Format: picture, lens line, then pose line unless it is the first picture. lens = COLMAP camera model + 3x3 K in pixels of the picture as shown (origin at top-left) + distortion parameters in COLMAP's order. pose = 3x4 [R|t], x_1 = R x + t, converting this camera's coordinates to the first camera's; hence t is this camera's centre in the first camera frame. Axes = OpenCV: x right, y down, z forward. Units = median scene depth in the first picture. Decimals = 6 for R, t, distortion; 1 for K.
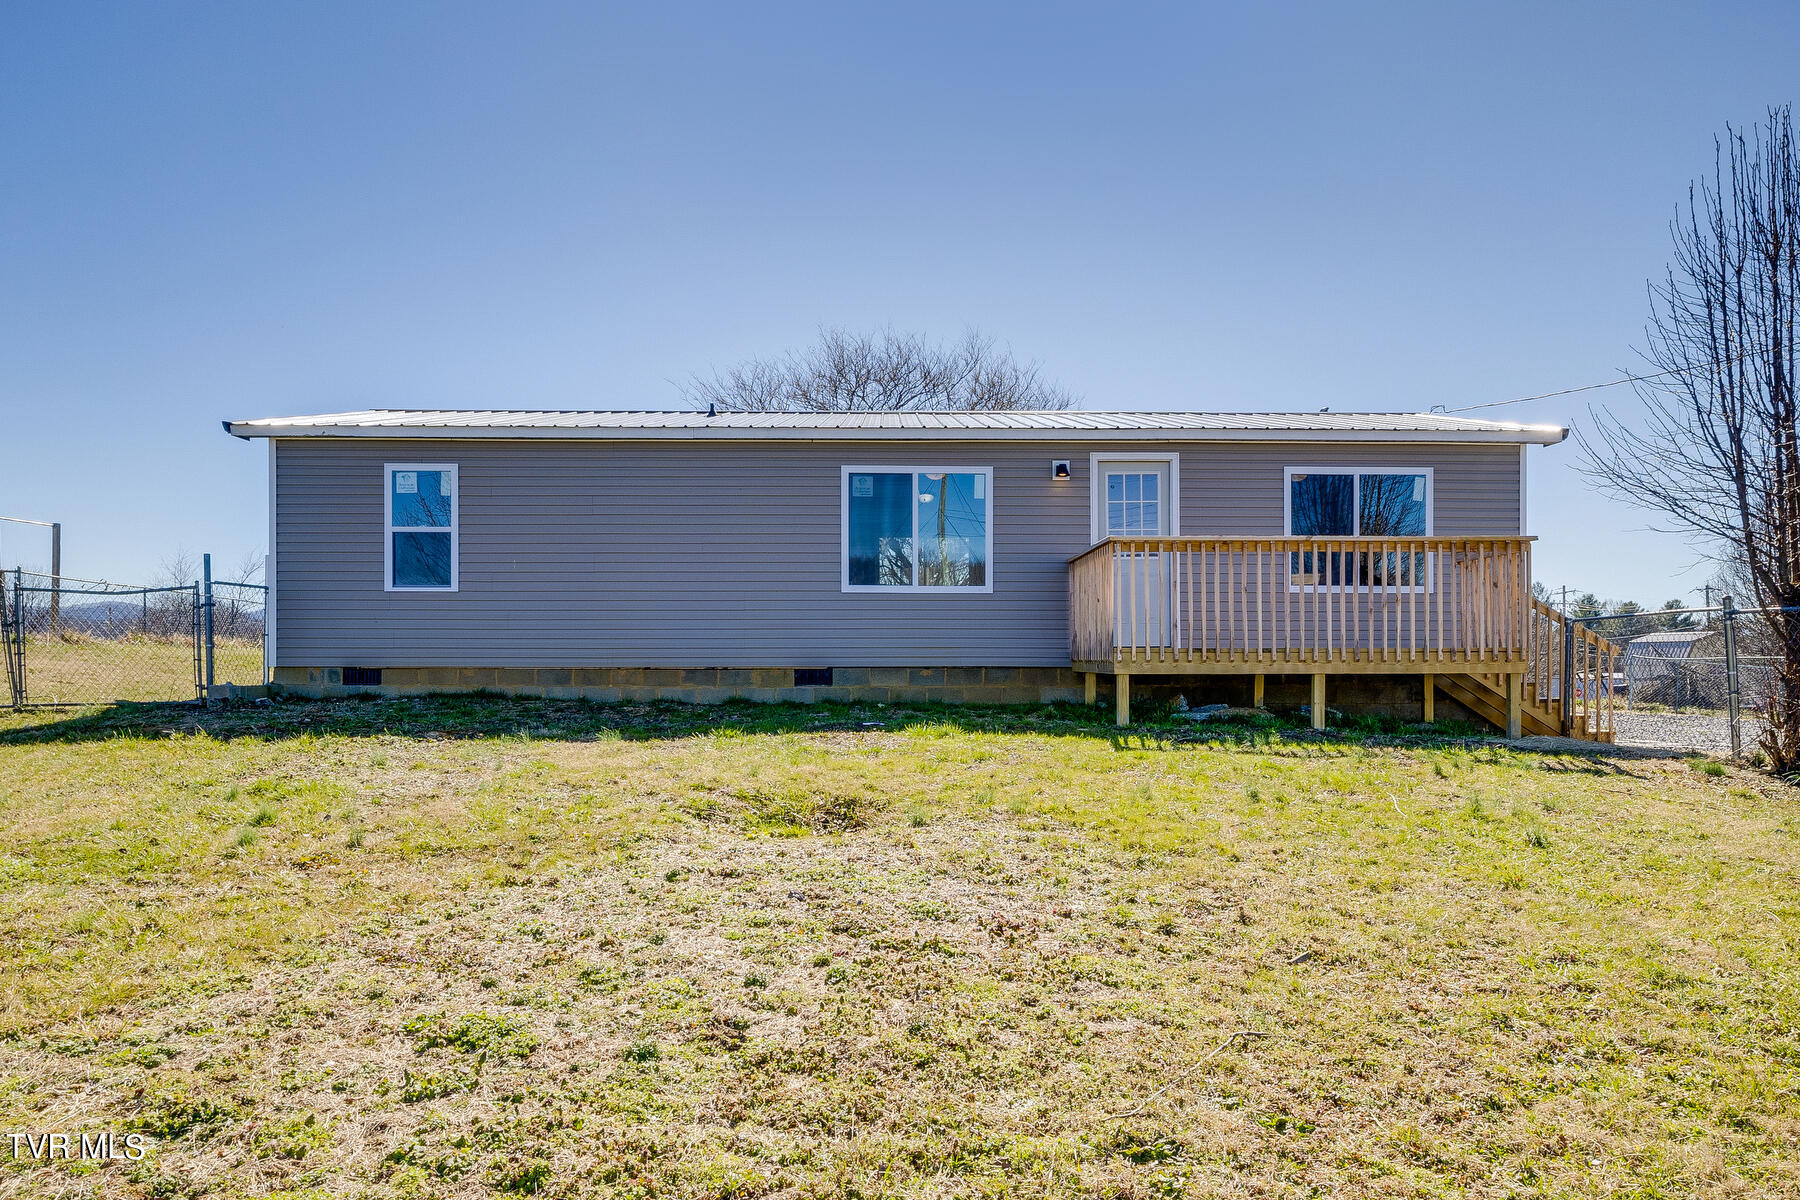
lens RADIAL K [[759.4, 0, 900.0], [0, 759.4, 600.0], [0, 0, 1]] dist [-0.001099, -0.000192]
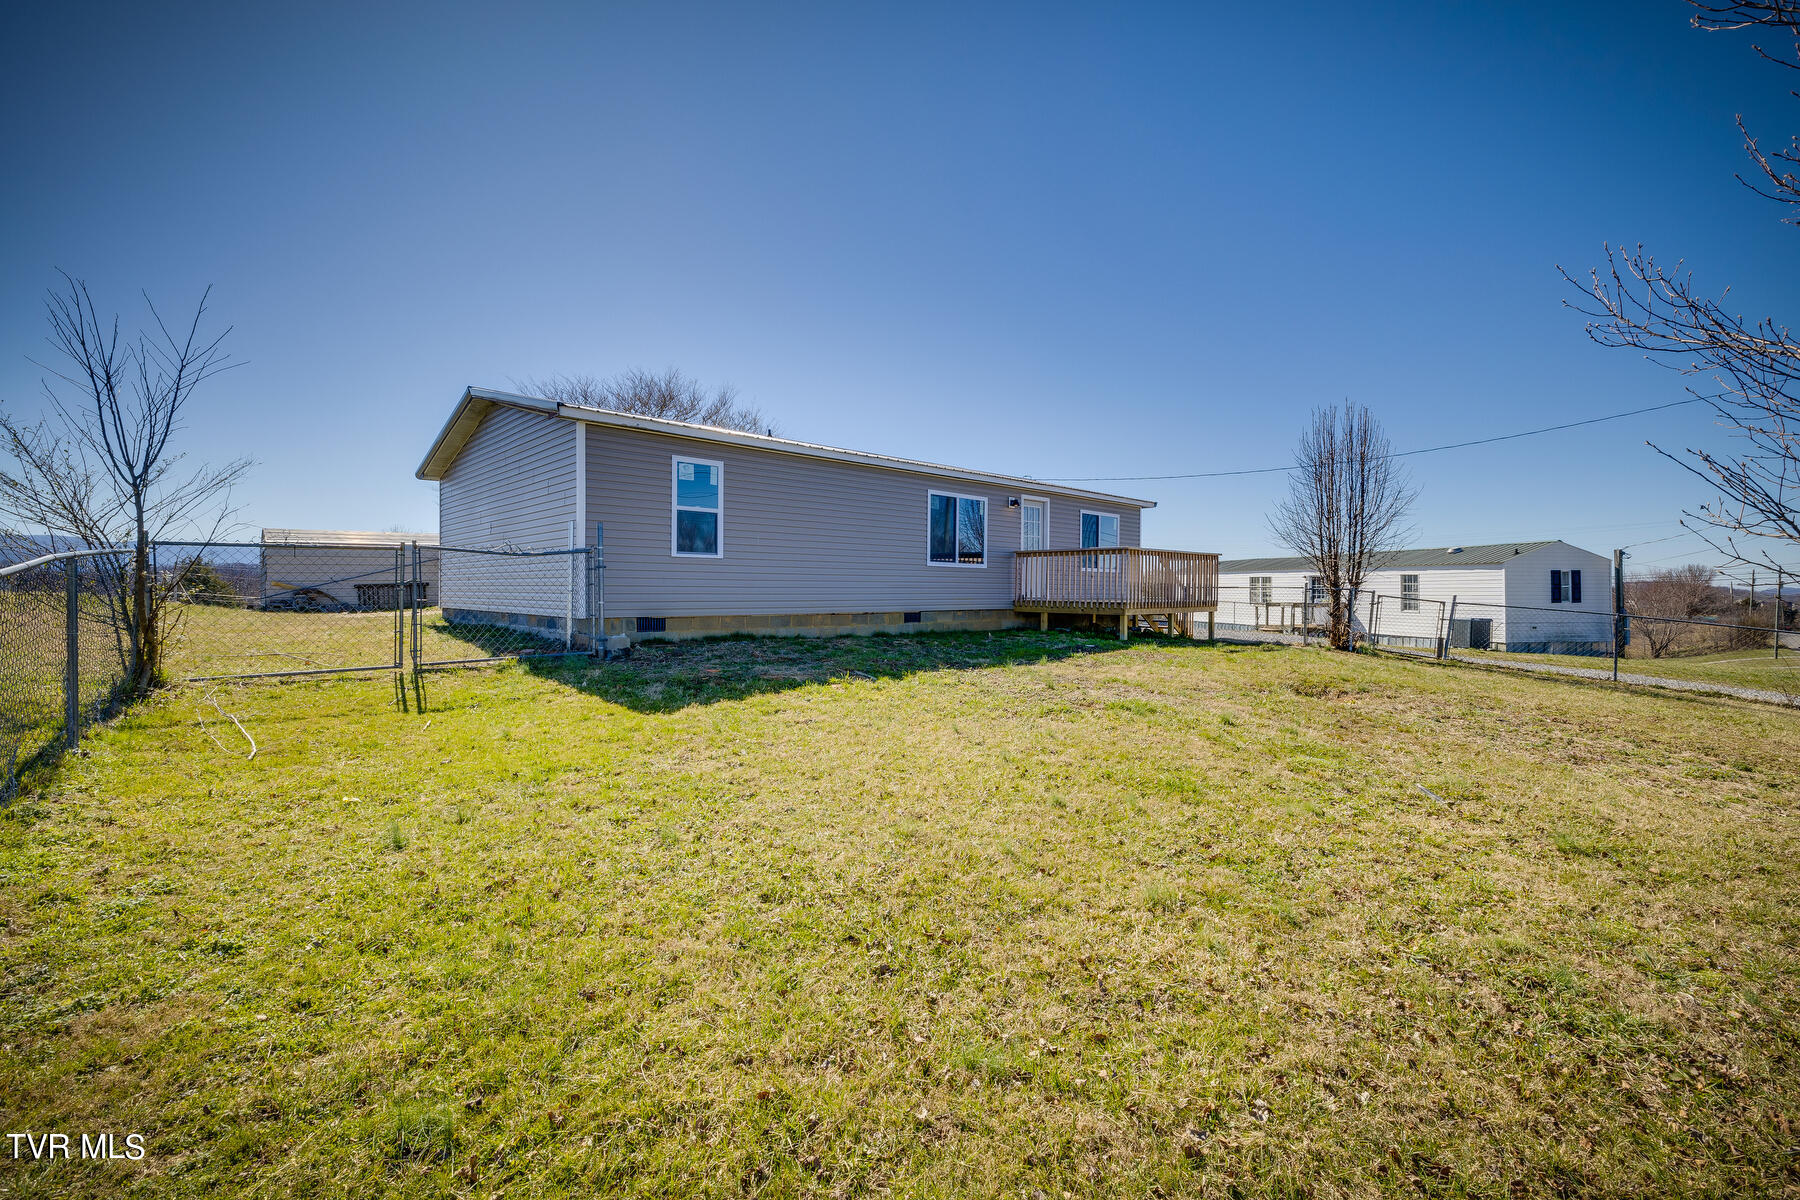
lens RADIAL K [[759.4, 0, 900.0], [0, 759.4, 600.0], [0, 0, 1]] dist [-0.001099, -0.000192]
pose [[0.738305, -0.006801, 0.674433, -1.244447], [-0.015385, 0.999519, 0.026921, 0.020571], [-0.674291, -0.030253, 0.737845, -0.187035]]
